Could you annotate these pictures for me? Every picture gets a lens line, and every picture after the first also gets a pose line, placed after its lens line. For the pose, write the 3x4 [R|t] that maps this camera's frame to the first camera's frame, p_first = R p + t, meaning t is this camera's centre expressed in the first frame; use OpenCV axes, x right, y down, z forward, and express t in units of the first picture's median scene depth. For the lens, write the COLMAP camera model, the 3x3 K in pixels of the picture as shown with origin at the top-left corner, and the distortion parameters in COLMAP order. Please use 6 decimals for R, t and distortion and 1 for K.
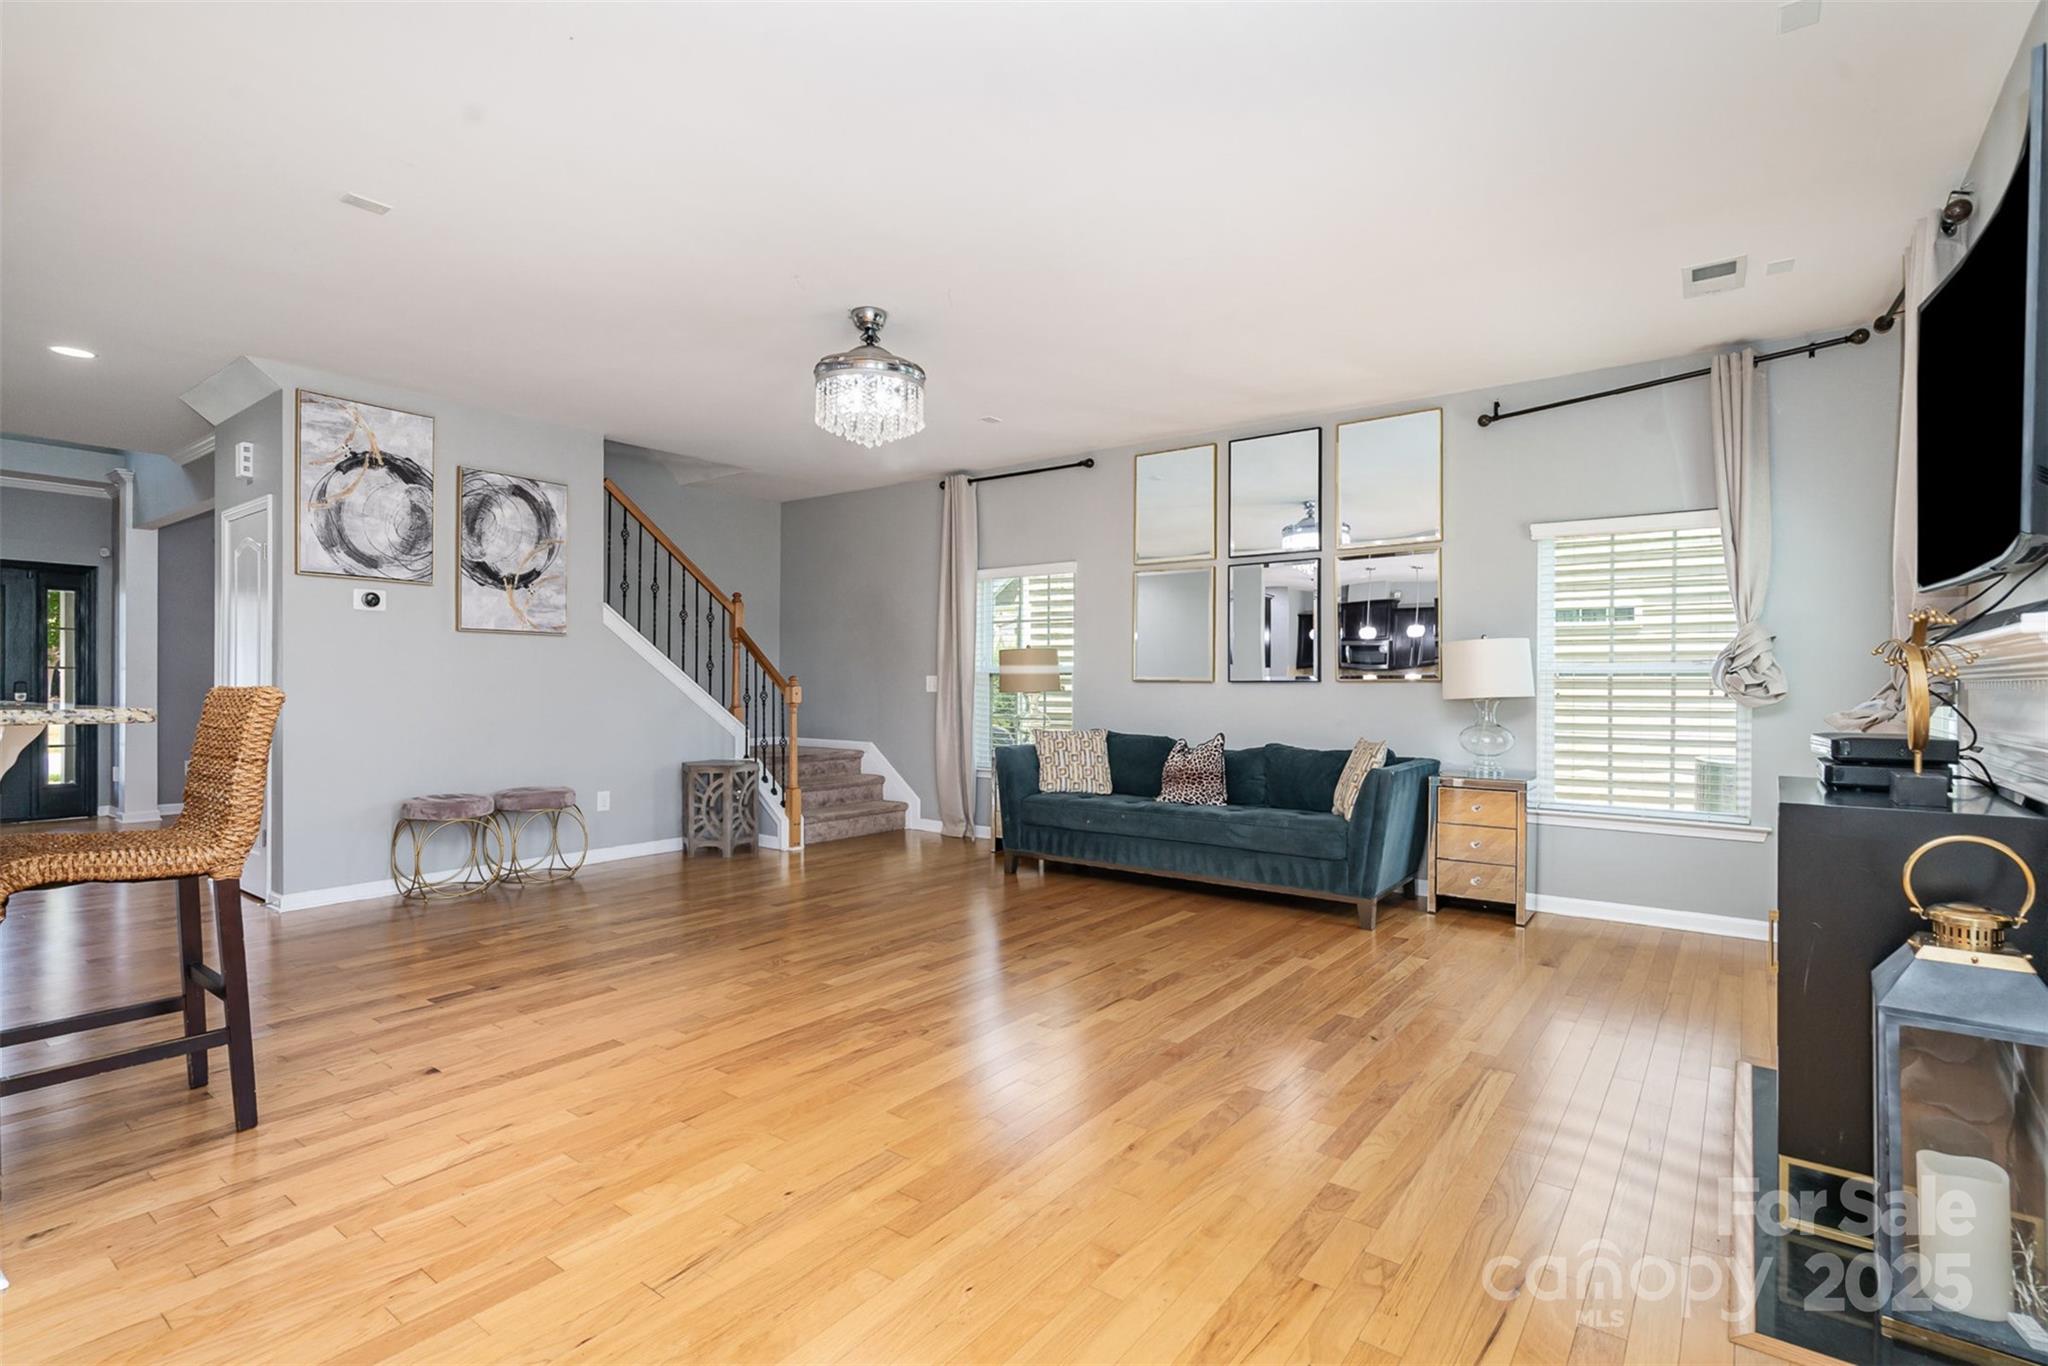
lens RADIAL K [[971.4, 0, 1033.8], [0, 971.4, 686.4], [0, 0, 1]] dist [0.001175, 0.000309]
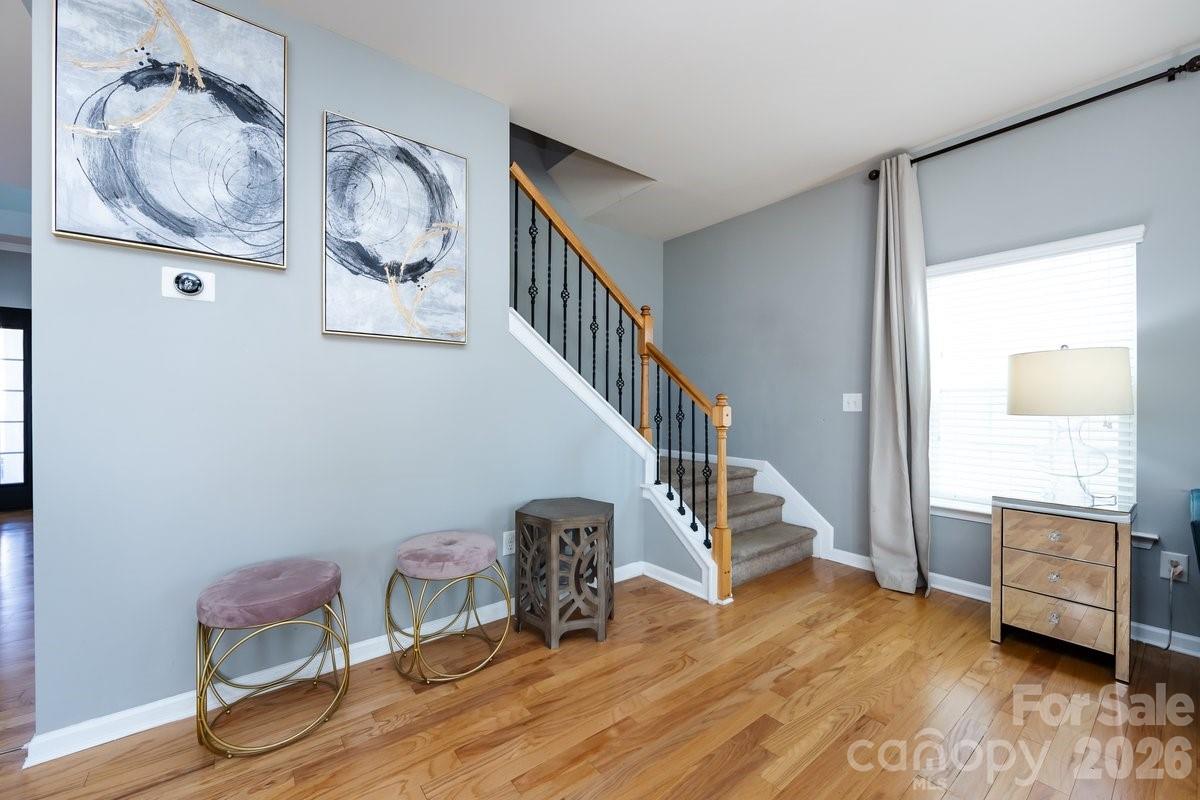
lens RADIAL K [[467.2, 0, 597.4], [0, 467.2, 403.9], [0, 0, 1]] dist [-0.006310, -0.000042]
pose [[0.963030, -0.003867, -0.269366, -0.274580], [0.004098, 0.999992, 0.000294, -0.002633], [0.269363, -0.001387, 0.963038, 0.663743]]
